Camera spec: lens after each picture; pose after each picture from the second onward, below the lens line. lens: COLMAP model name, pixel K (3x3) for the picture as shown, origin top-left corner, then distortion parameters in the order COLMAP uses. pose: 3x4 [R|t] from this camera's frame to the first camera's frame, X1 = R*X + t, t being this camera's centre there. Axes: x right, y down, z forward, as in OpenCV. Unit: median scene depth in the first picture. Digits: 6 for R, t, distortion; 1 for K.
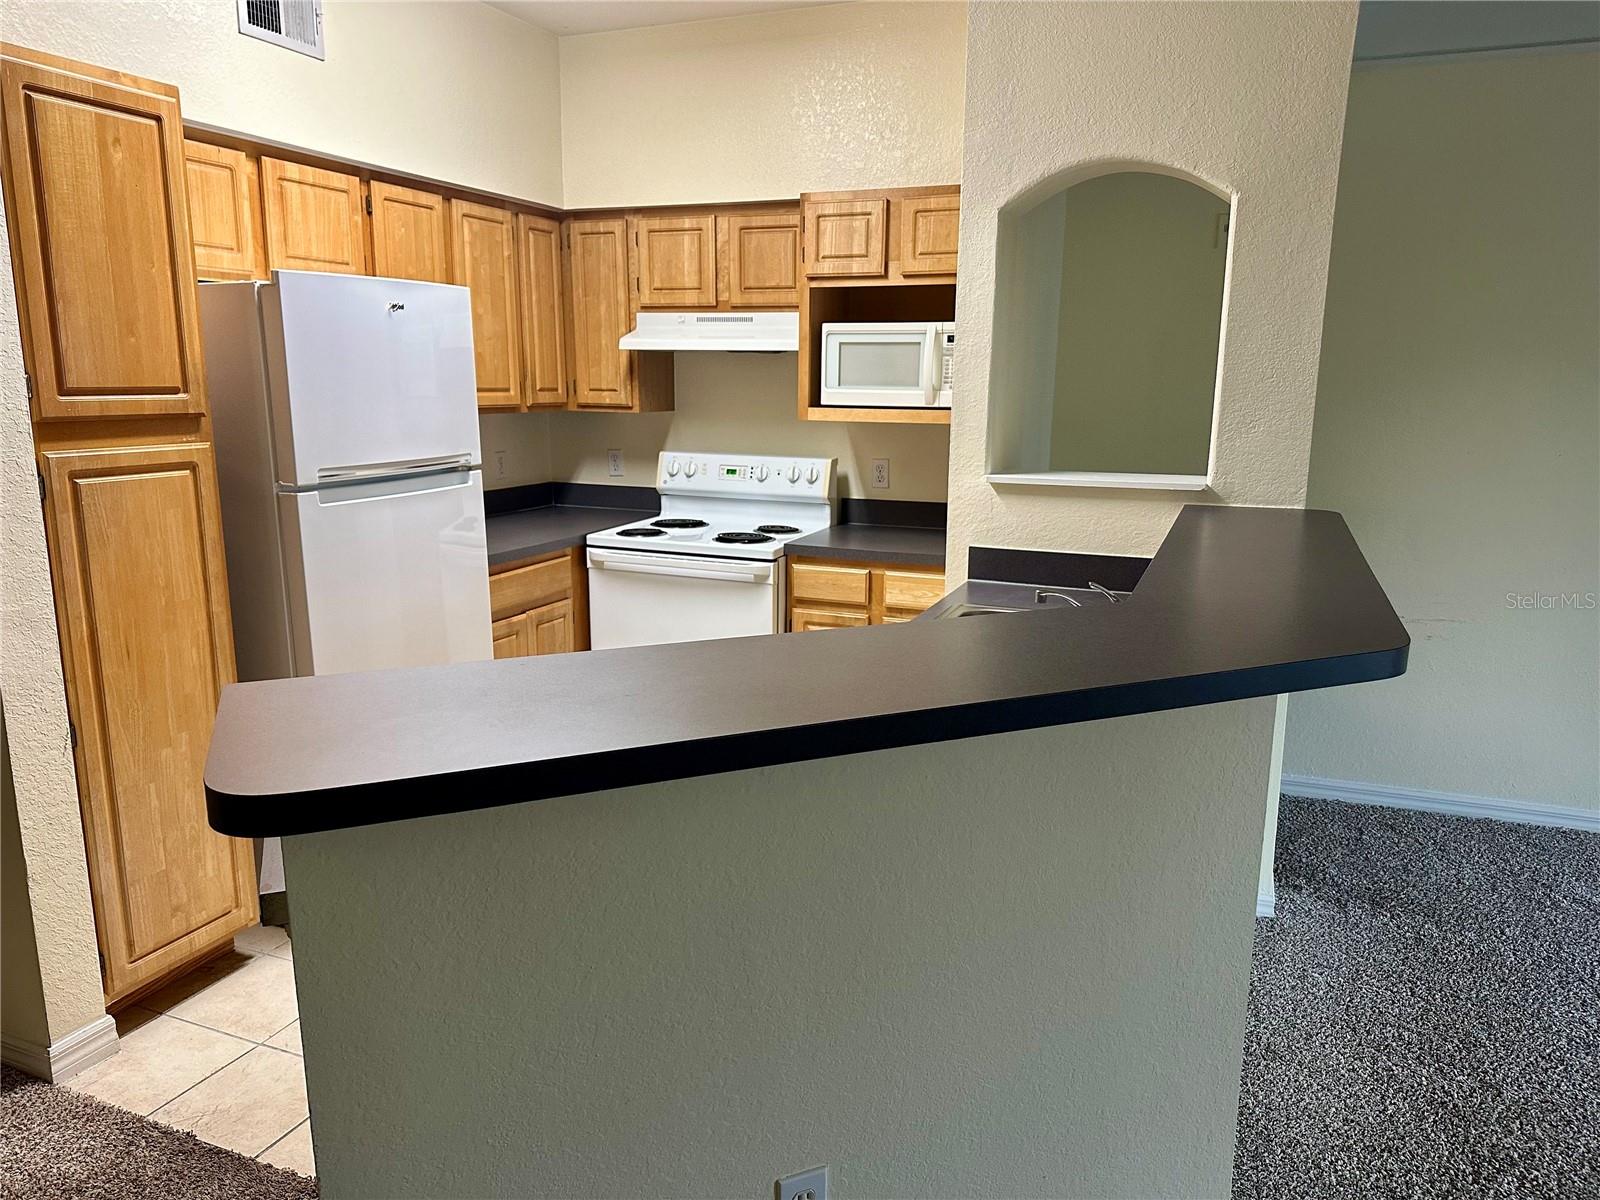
lens RADIAL K [[1139.1, 0, 797.2], [0, 1139.1, 607.7], [0, 0, 1]] dist [0.016964, -0.026552]
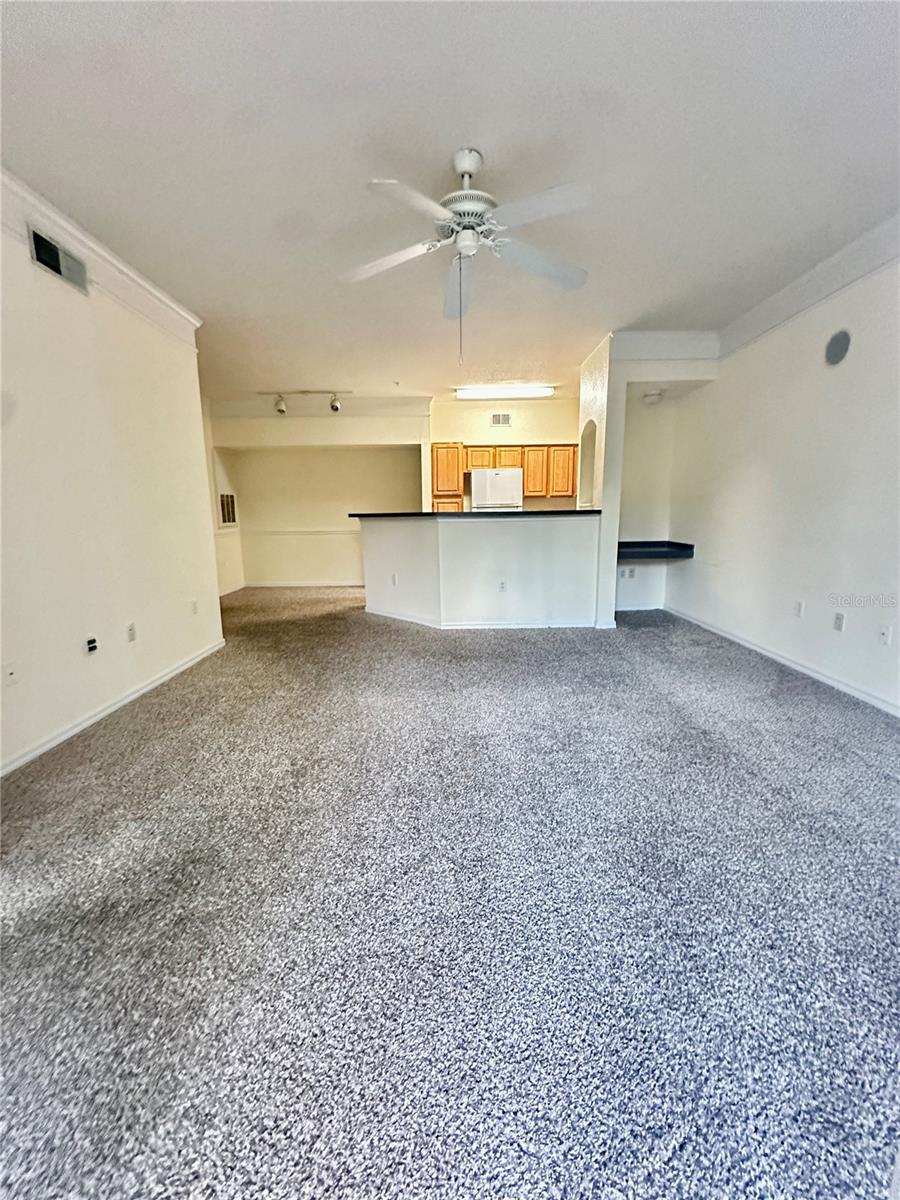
lens RADIAL K [[485.0, 0, 455.2], [0, 485.0, 595.7], [0, 0, 1]] dist [-0.000374, 0.000129]
pose [[0.381942, 0.145595, -0.912646, 1.527473], [-0.167712, 0.982036, 0.086477, 0.112120], [0.908842, 0.120033, 0.399499, 0.005851]]
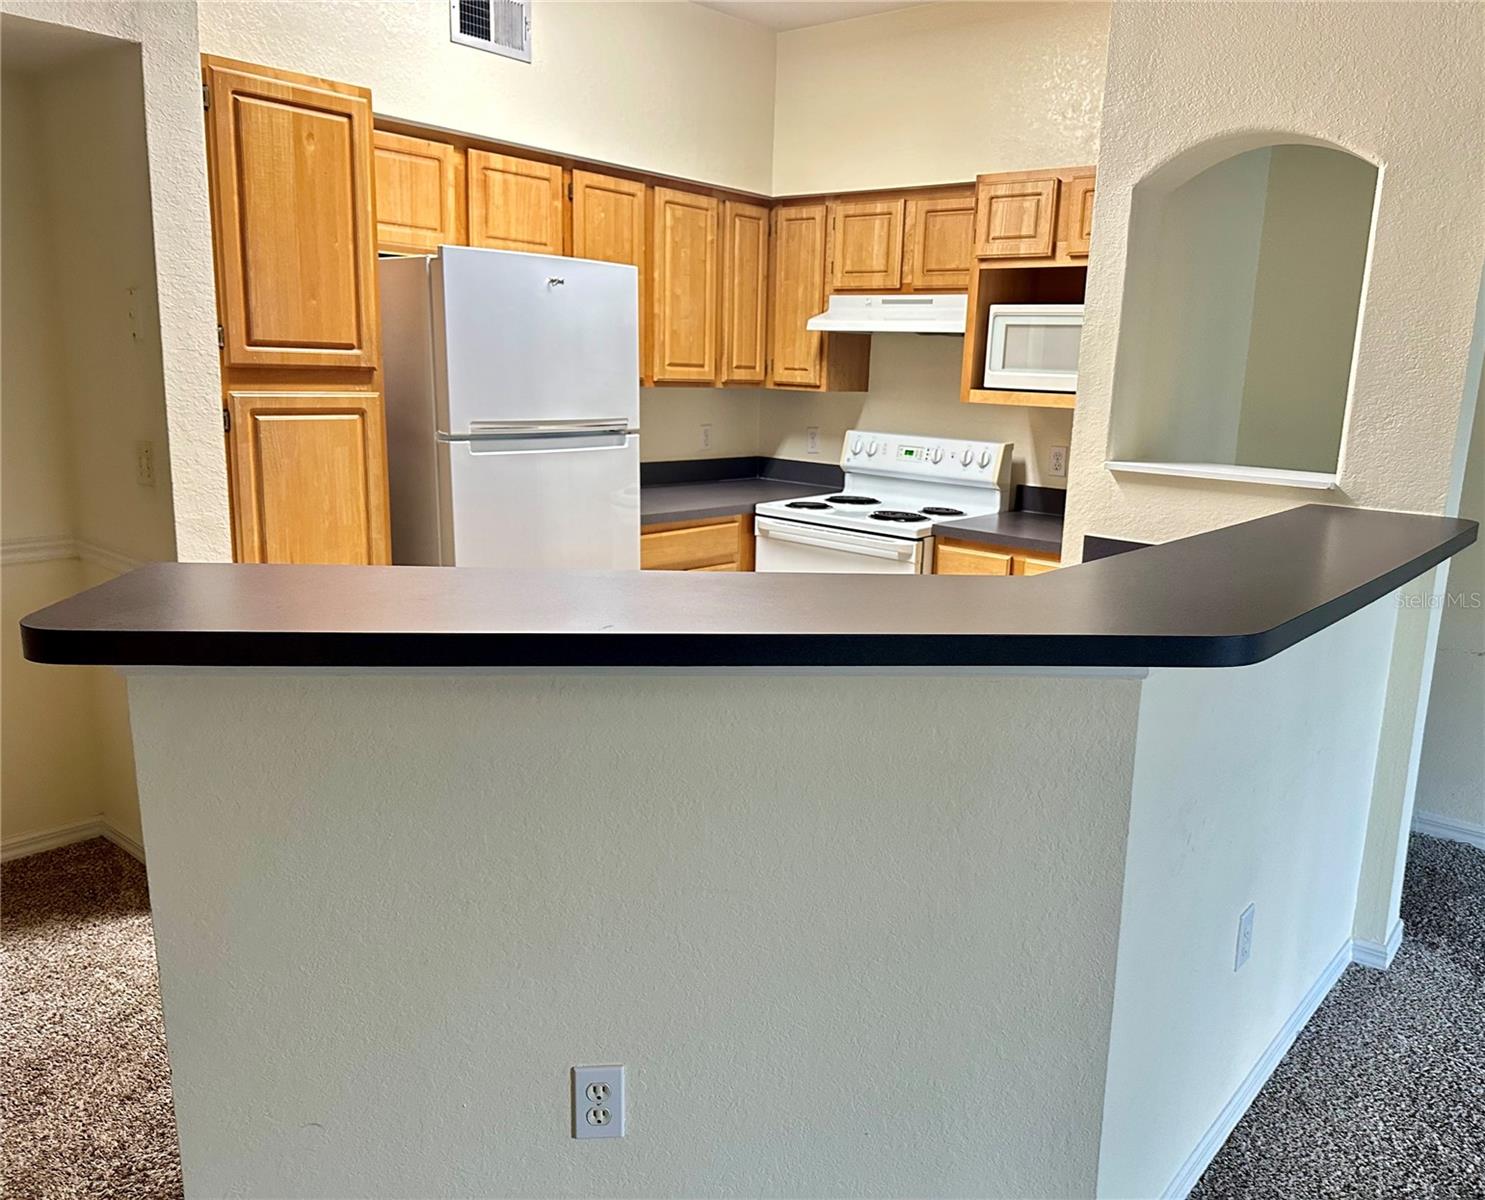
lens RADIAL K [[1133.5, 0, 802.3], [0, 1133.5, 598.5], [0, 0, 1]] dist [0.029276, -0.047326]
pose [[0.954338, 0.088497, -0.285319, 0.203765], [-0.089724, 0.995928, 0.008798, 0.012910], [0.284935, 0.017203, 0.958392, 0.008048]]
